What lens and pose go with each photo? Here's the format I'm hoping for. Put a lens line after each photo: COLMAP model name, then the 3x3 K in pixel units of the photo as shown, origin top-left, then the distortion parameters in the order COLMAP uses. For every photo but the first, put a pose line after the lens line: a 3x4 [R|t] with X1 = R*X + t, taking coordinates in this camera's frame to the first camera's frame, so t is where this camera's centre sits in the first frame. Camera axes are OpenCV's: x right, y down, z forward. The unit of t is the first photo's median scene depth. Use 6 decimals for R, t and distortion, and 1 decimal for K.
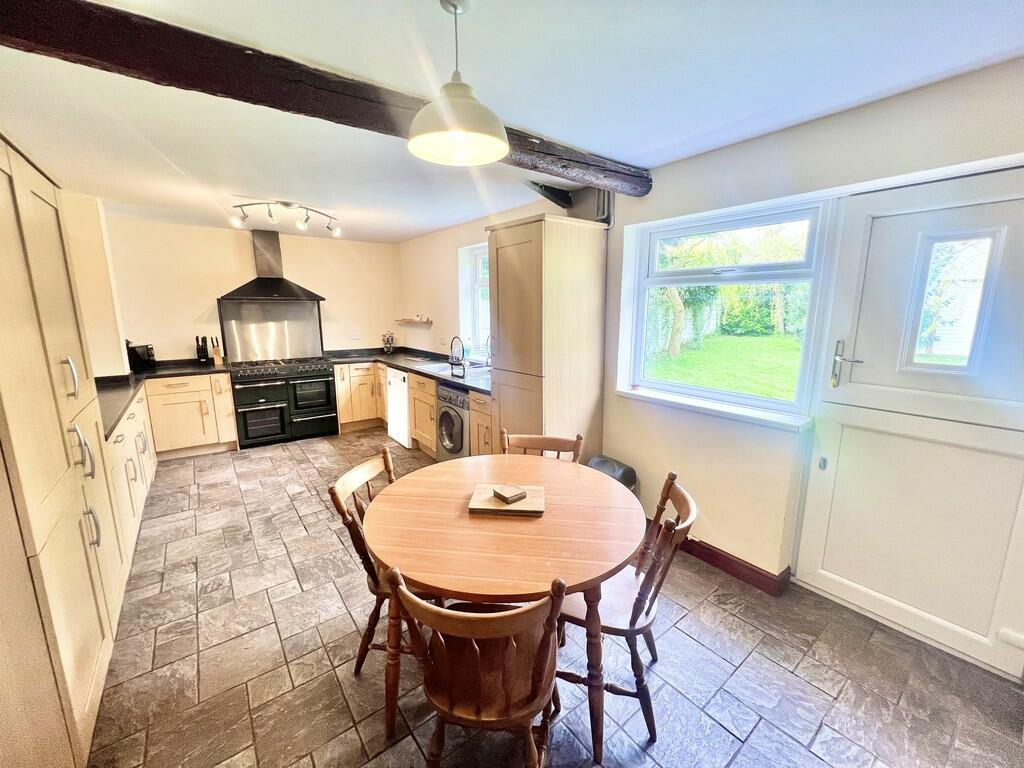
lens RADIAL K [[410.4, 0, 512.4], [0, 410.4, 381.8], [0, 0, 1]] dist [-0.001744, -0.000236]
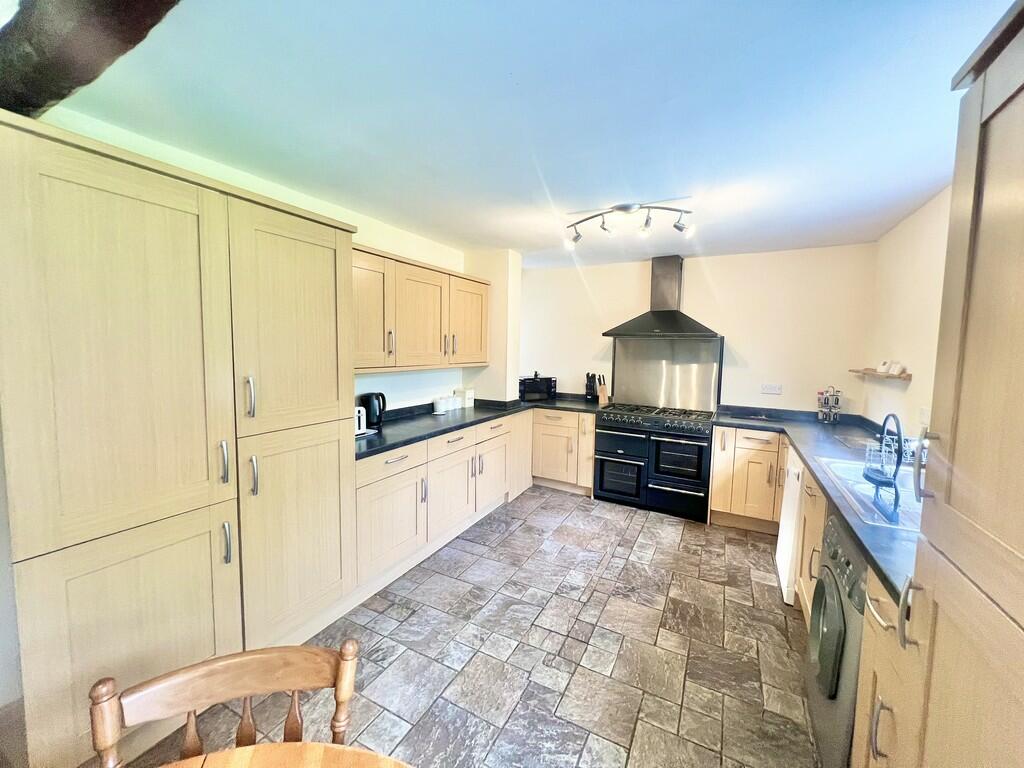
lens RADIAL K [[410.4, 0, 512.4], [0, 410.4, 381.8], [0, 0, 1]] dist [-0.001744, -0.000236]
pose [[0.415274, 0.084540, -0.905760, 0.061550], [-0.180210, 0.983585, 0.009180, -0.065129], [0.891668, 0.159415, 0.423693, 0.411907]]
